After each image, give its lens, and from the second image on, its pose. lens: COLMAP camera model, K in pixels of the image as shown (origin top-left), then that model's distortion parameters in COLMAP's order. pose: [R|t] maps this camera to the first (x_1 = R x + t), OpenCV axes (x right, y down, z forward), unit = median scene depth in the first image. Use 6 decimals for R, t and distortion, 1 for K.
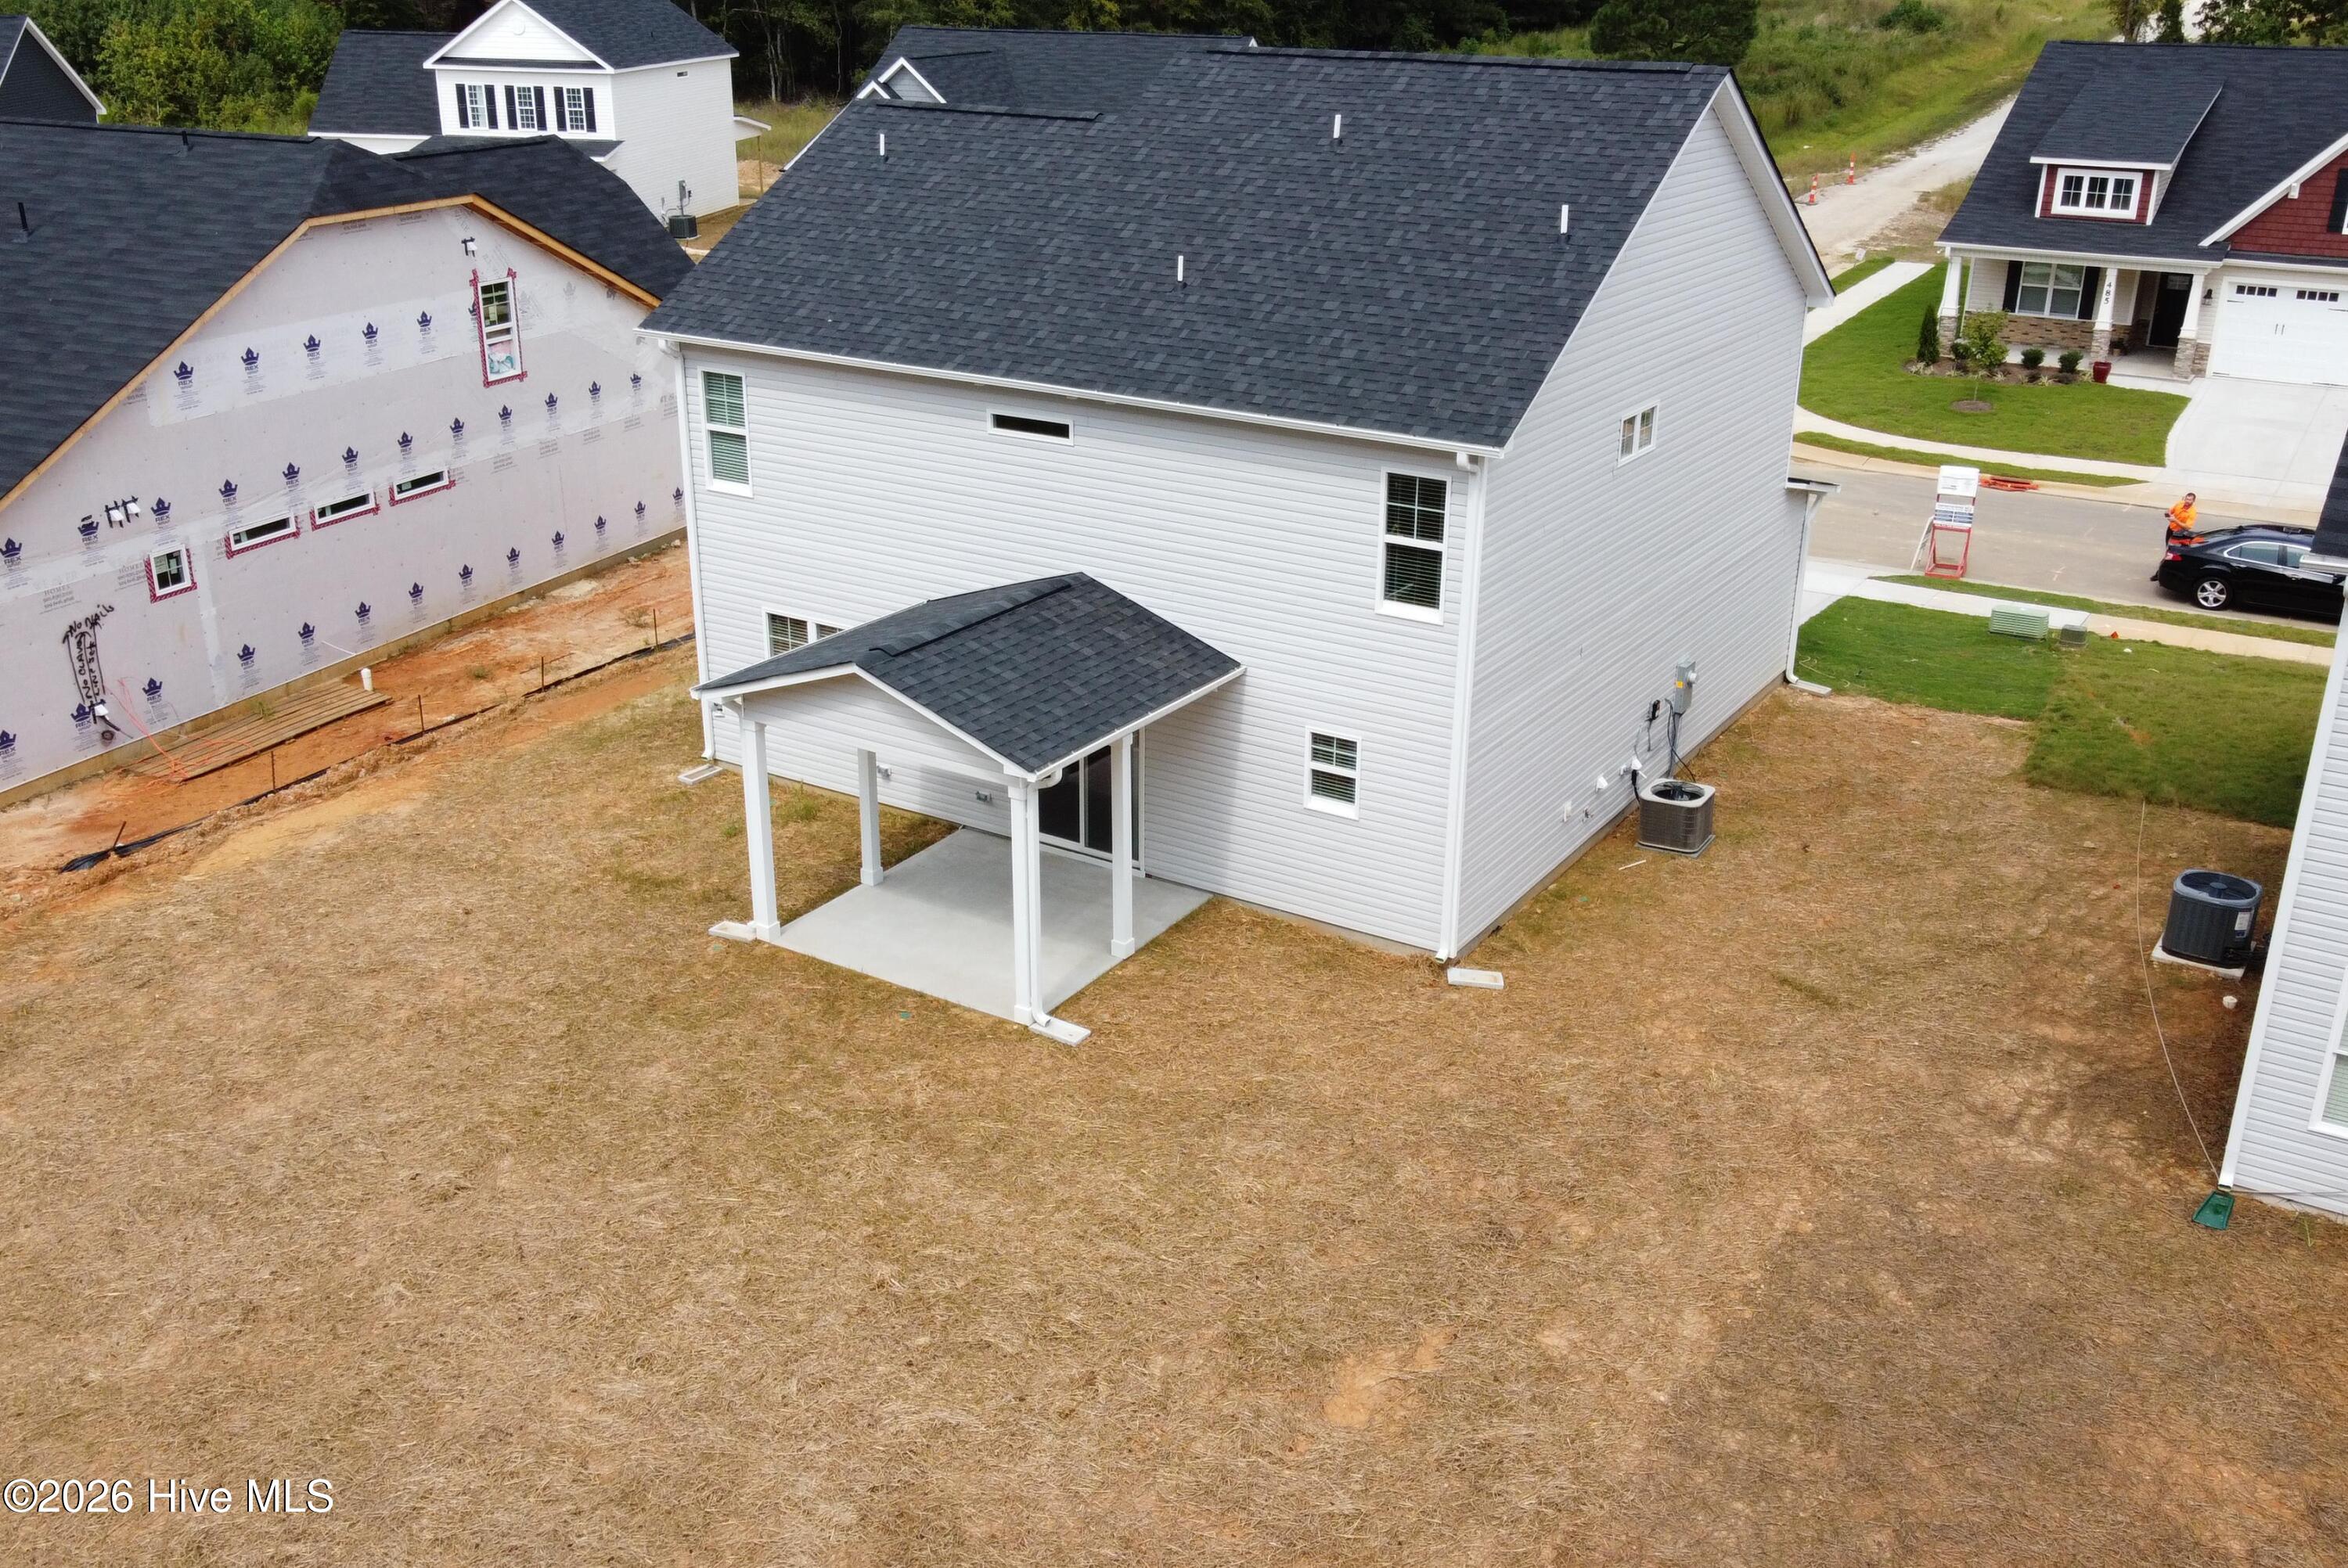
lens RADIAL K [[2139.7, 0, 1194.3], [0, 2139.7, 779.3], [0, 0, 1]] dist [0.011510, 0.000000]
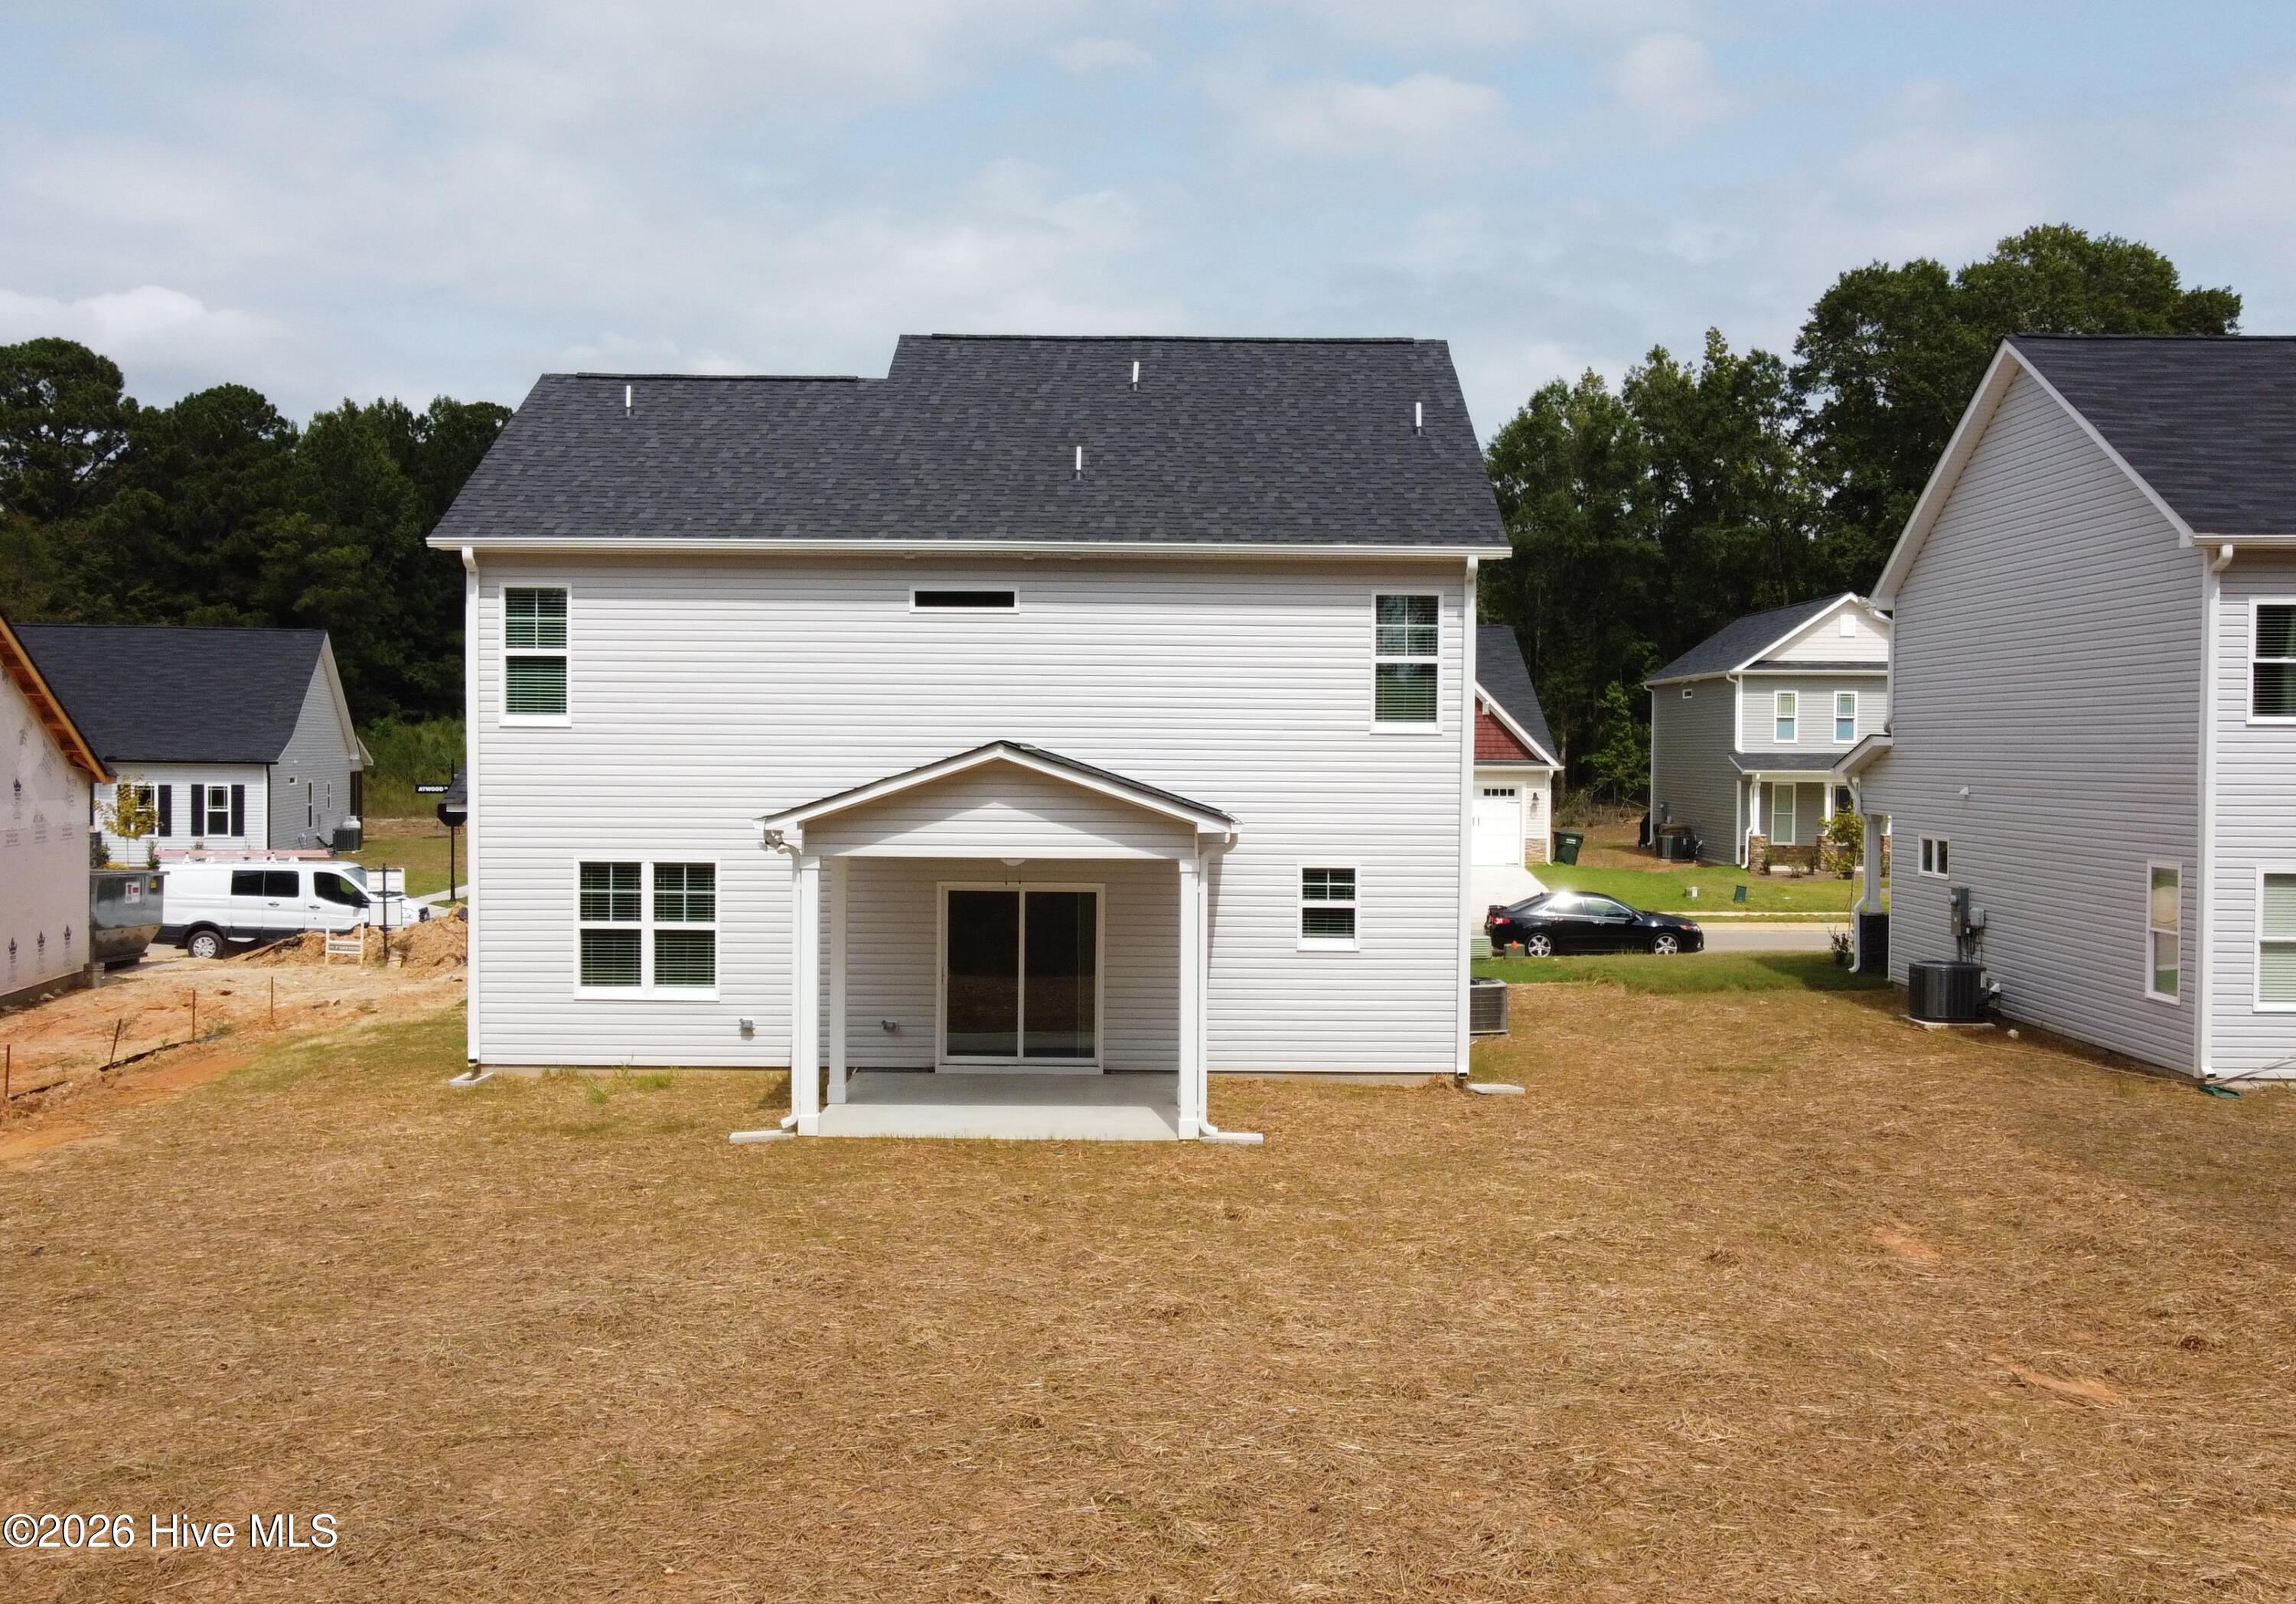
lens RADIAL K [[2186.2, 0, 1153.6], [0, 2186.2, 803.6], [0, 0, 1]] dist [0.000154, 0.000000]
pose [[0.848310, -0.017671, 0.529205, -0.544702], [0.195476, 0.939296, -0.281981, 0.223671], [-0.492097, 0.342654, 0.800268, 0.205514]]
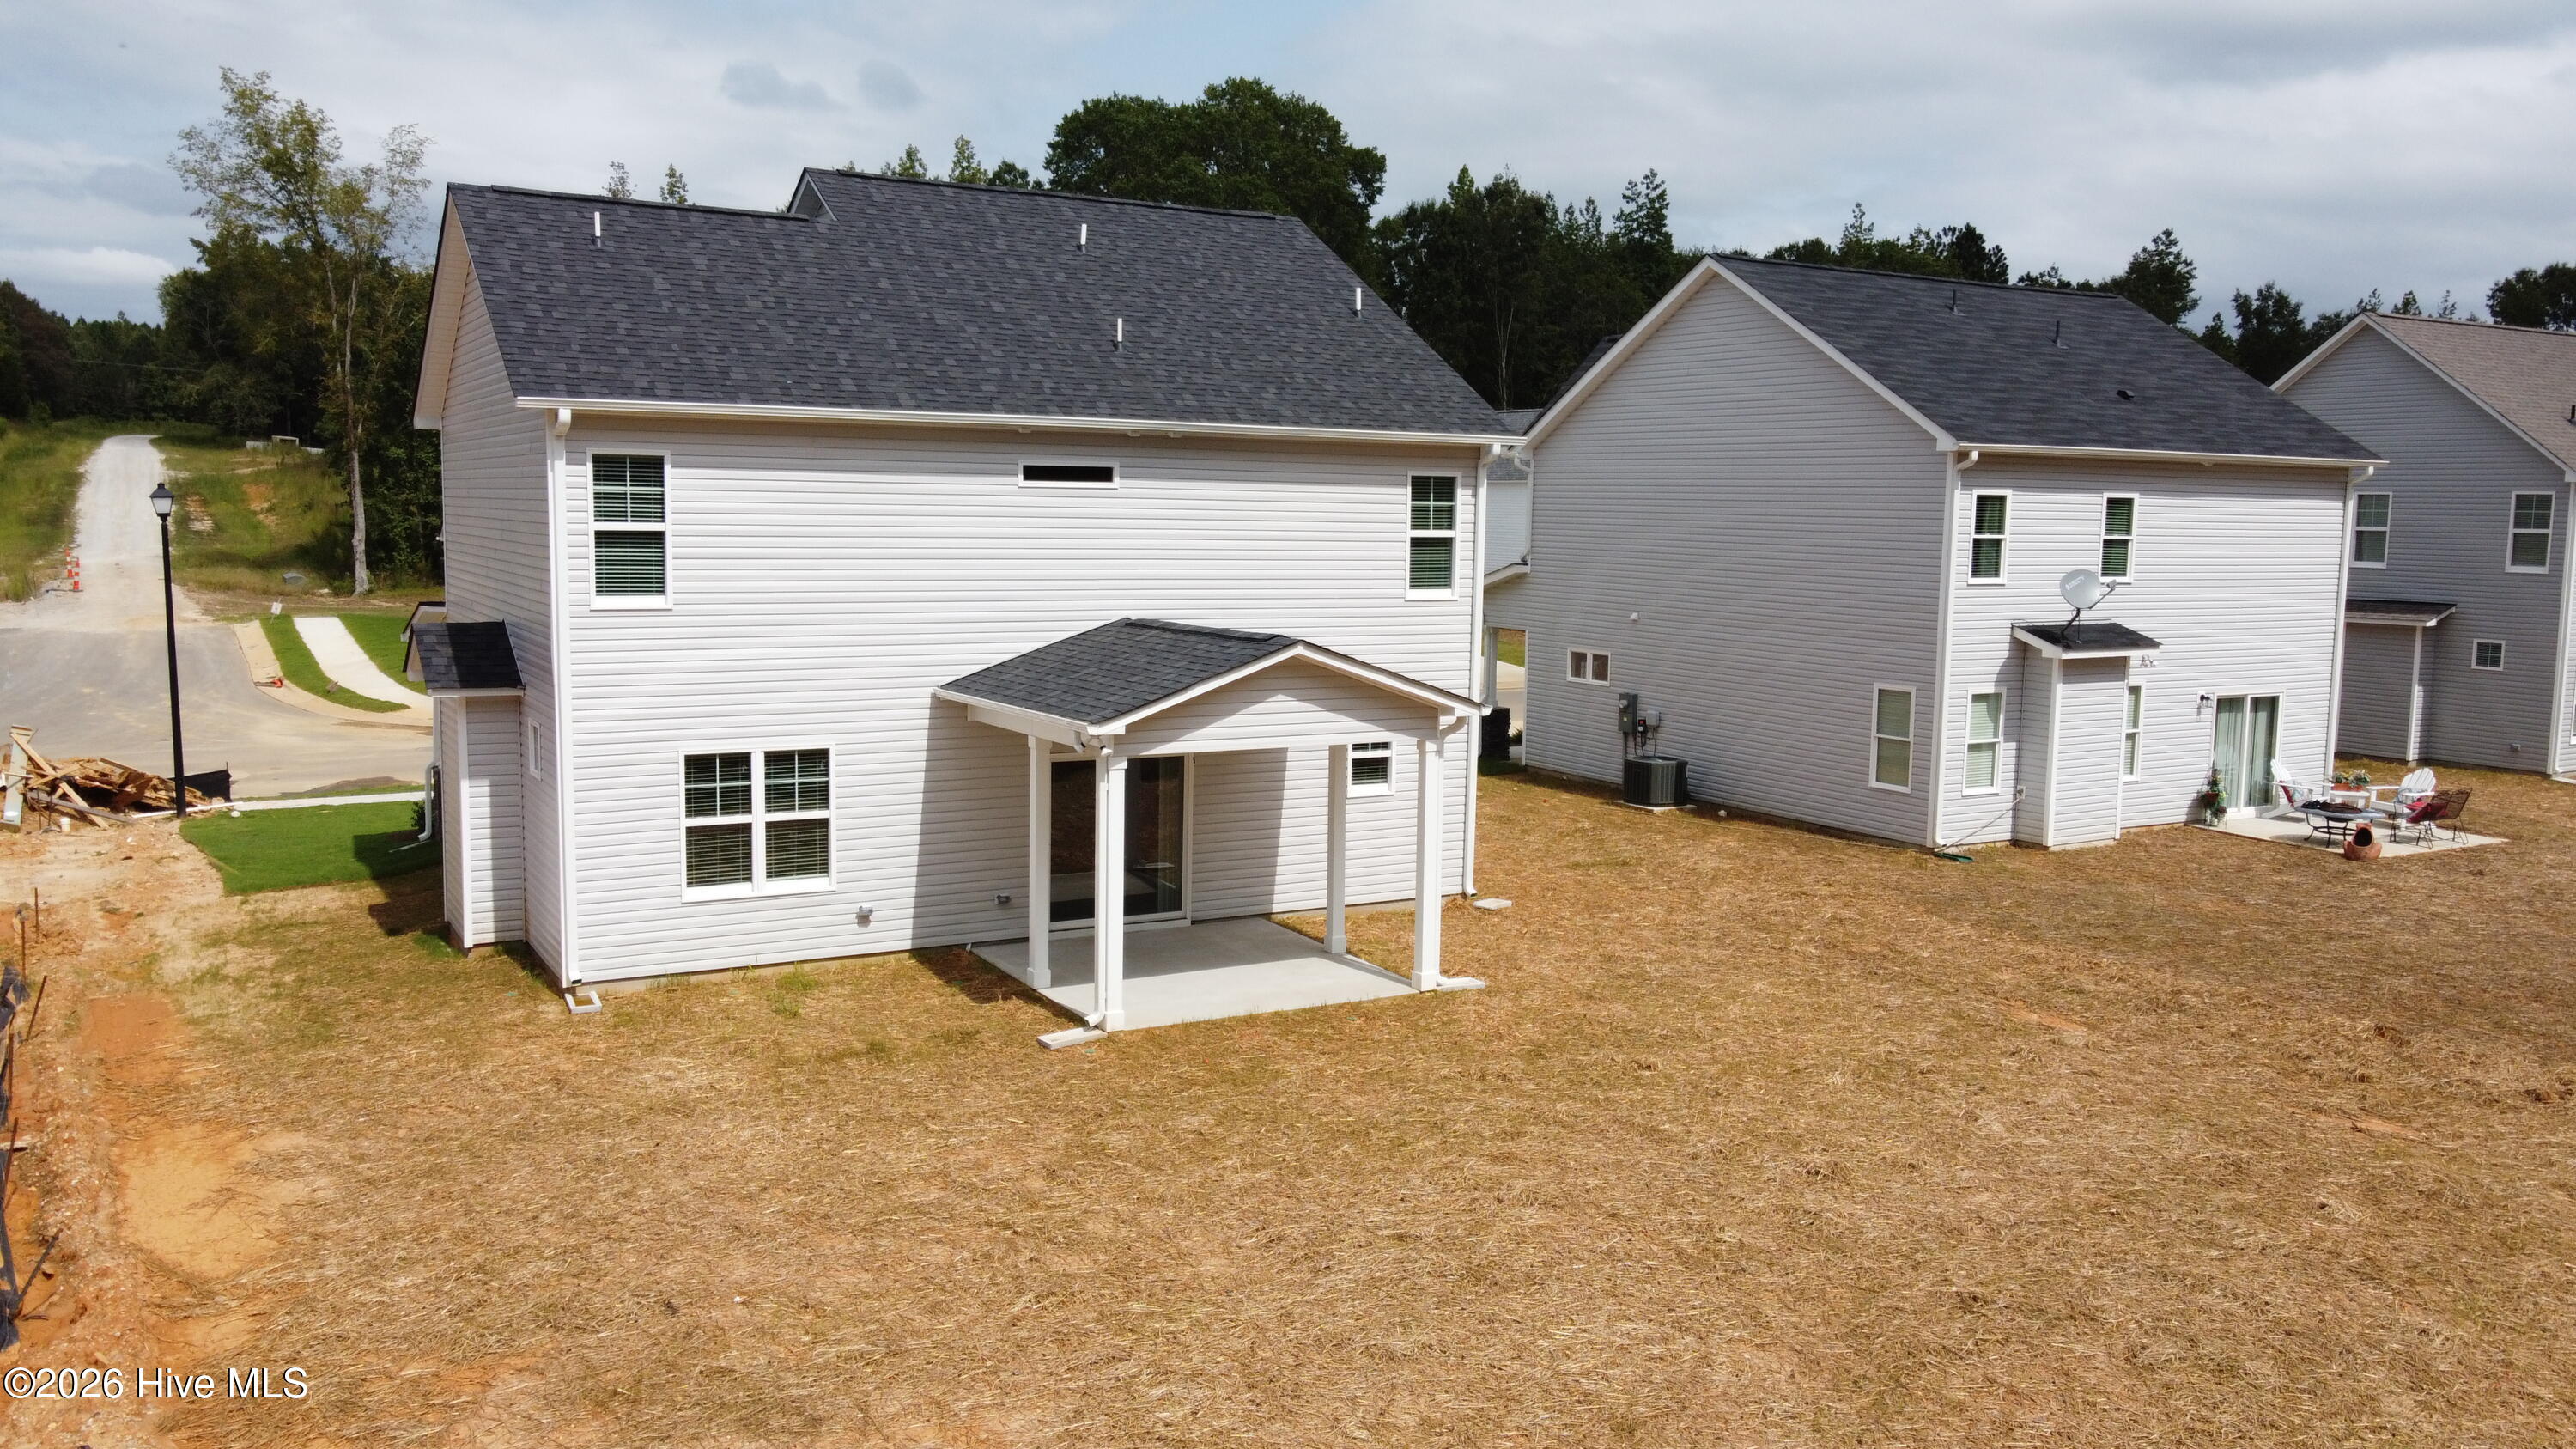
lens RADIAL K [[1966.9, 0, 1305.7], [0, 1966.9, 726.1], [0, 0, 1]] dist [-0.006544, 0.006176]
pose [[0.466511, -0.102177, 0.878594, -0.849247], [0.313160, 0.948046, -0.056026, 0.028137], [-0.827223, 0.301277, 0.474272, 0.538066]]
